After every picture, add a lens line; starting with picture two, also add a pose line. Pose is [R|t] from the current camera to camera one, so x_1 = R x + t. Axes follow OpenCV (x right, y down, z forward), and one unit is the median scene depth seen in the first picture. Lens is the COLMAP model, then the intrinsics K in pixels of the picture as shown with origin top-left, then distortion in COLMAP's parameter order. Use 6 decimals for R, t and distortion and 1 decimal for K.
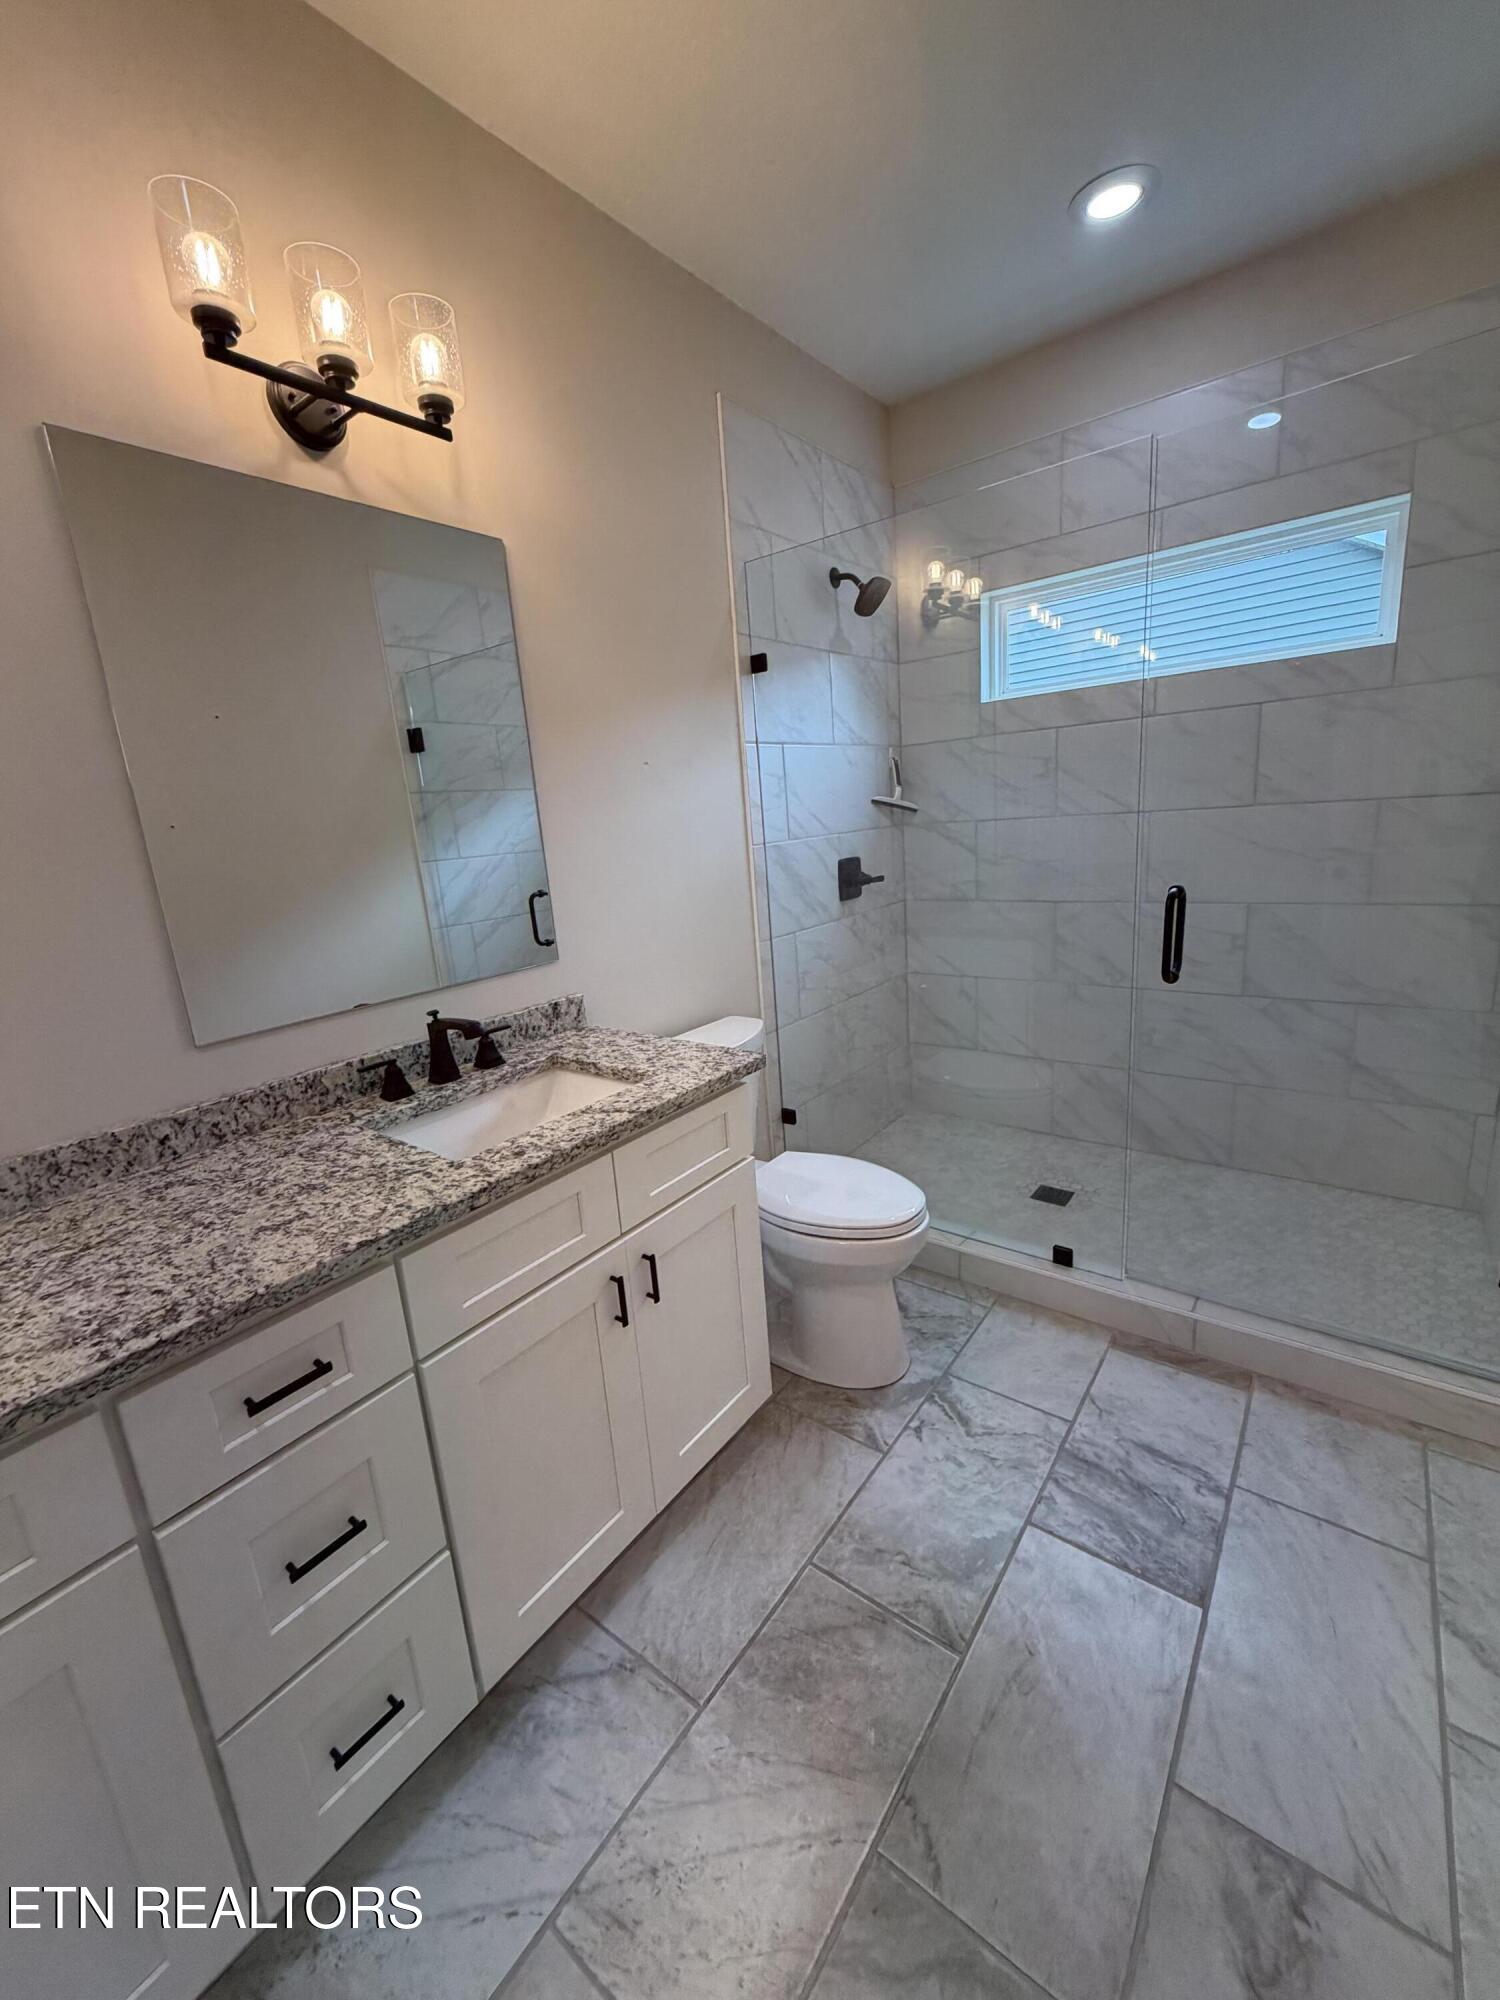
lens RADIAL K [[792.6, 0, 750.5], [0, 792.6, 994.4], [0, 0, 1]] dist [0.000976, 0.000437]
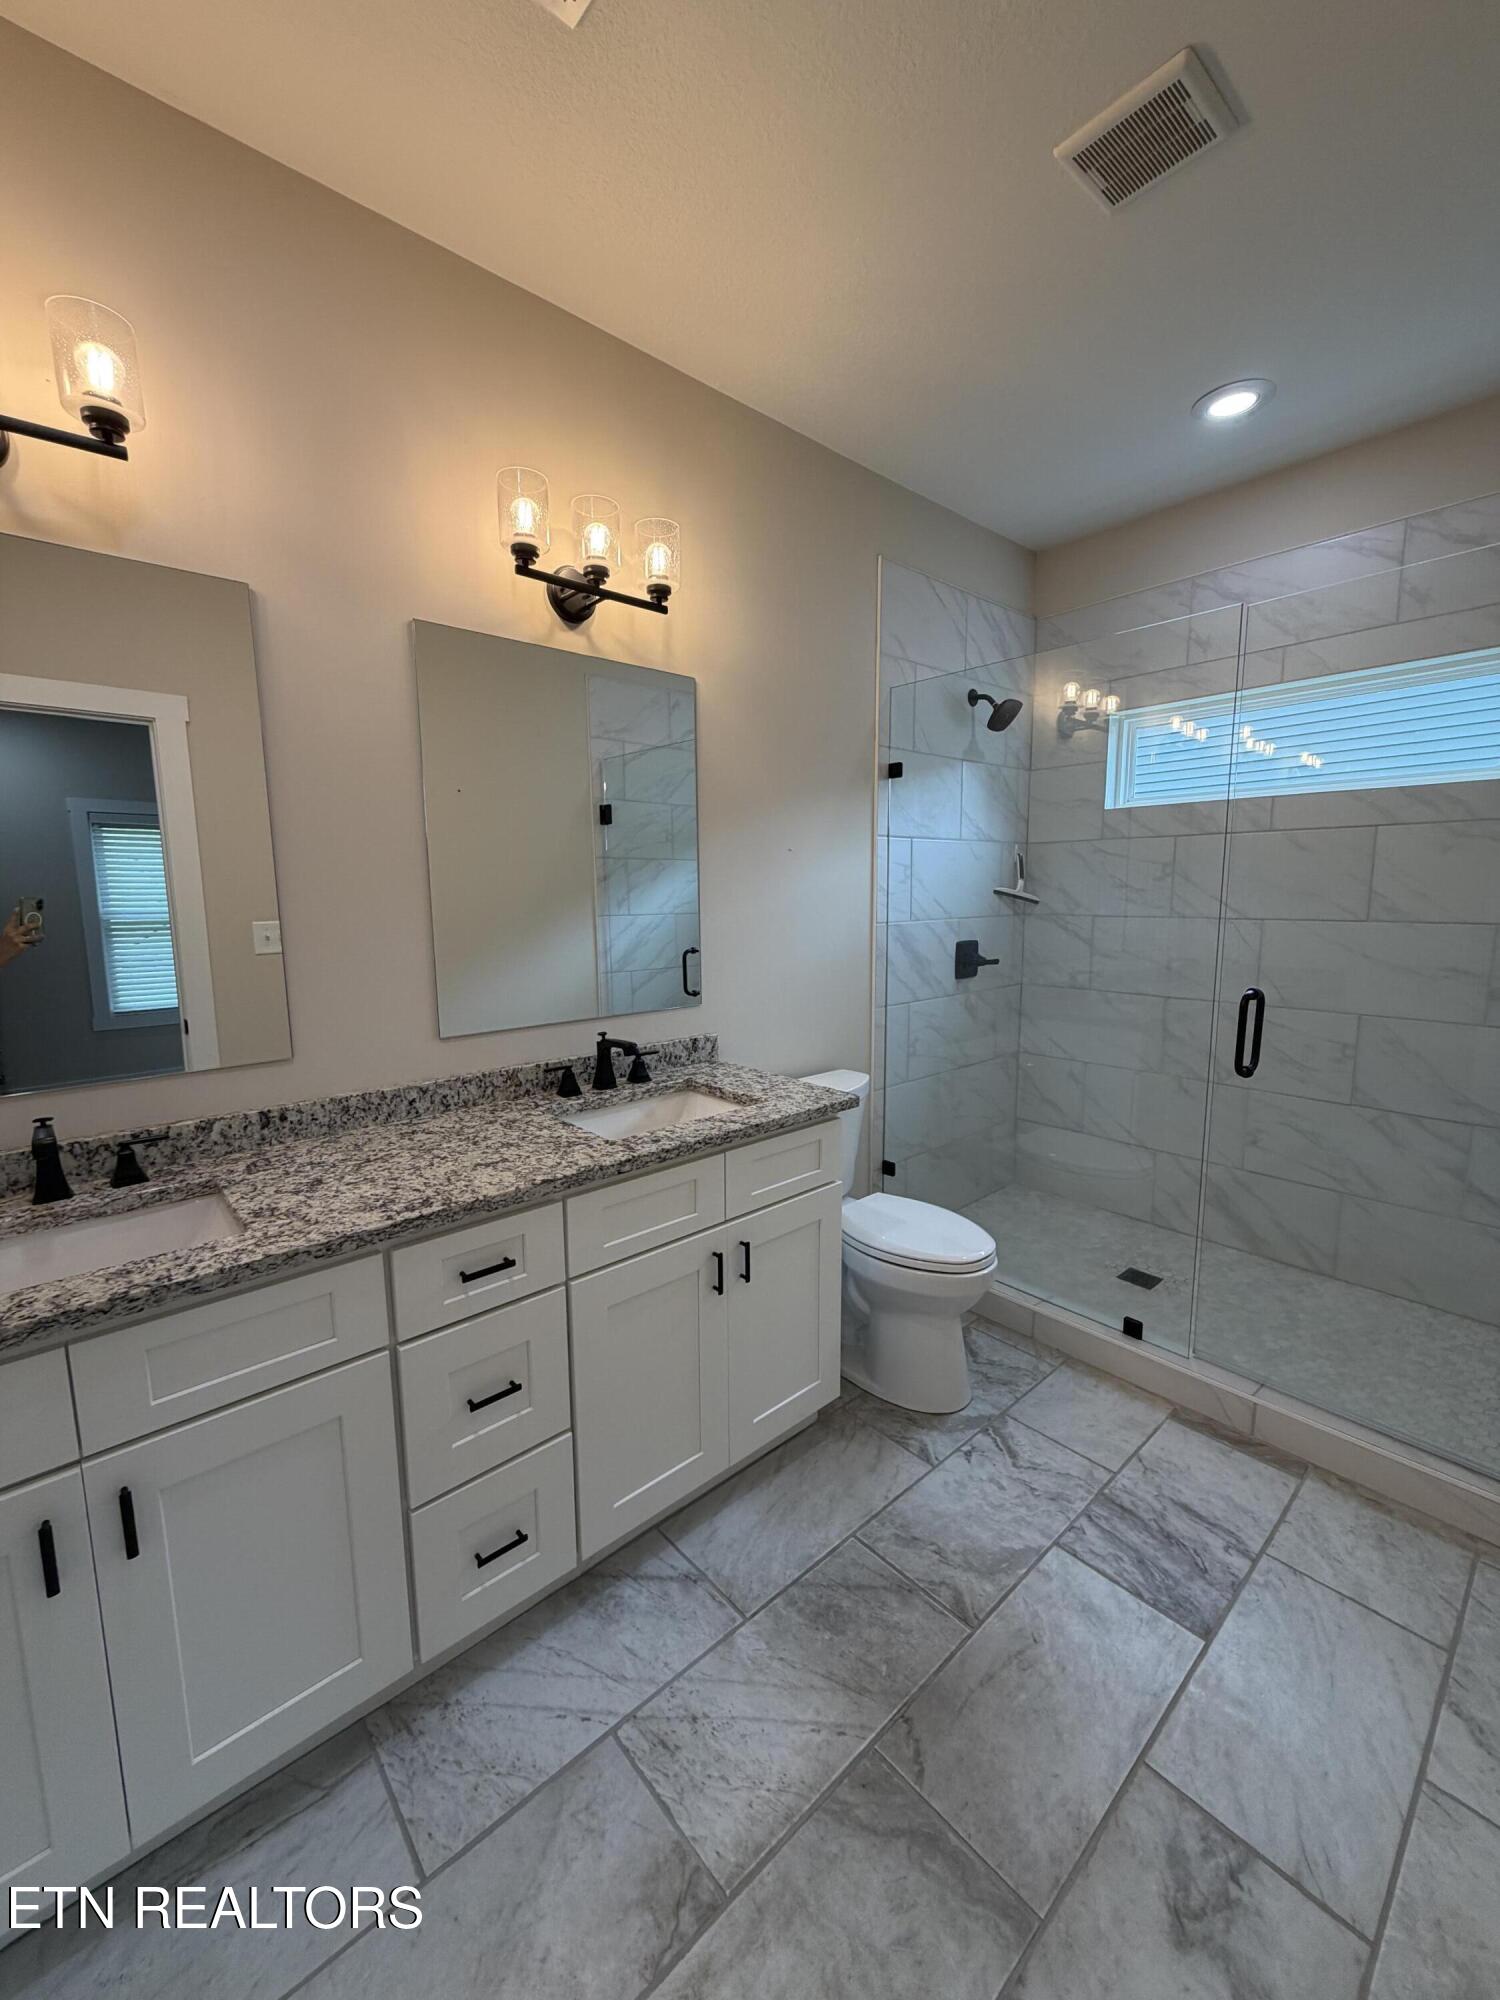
lens RADIAL K [[792.6, 0, 750.5], [0, 792.6, 994.4], [0, 0, 1]] dist [0.000976, 0.000437]
pose [[0.979677, 0.090195, -0.179160, 0.064387], [-0.105369, 0.991444, -0.077048, 0.035878], [0.170678, 0.094360, 0.980798, -0.243021]]
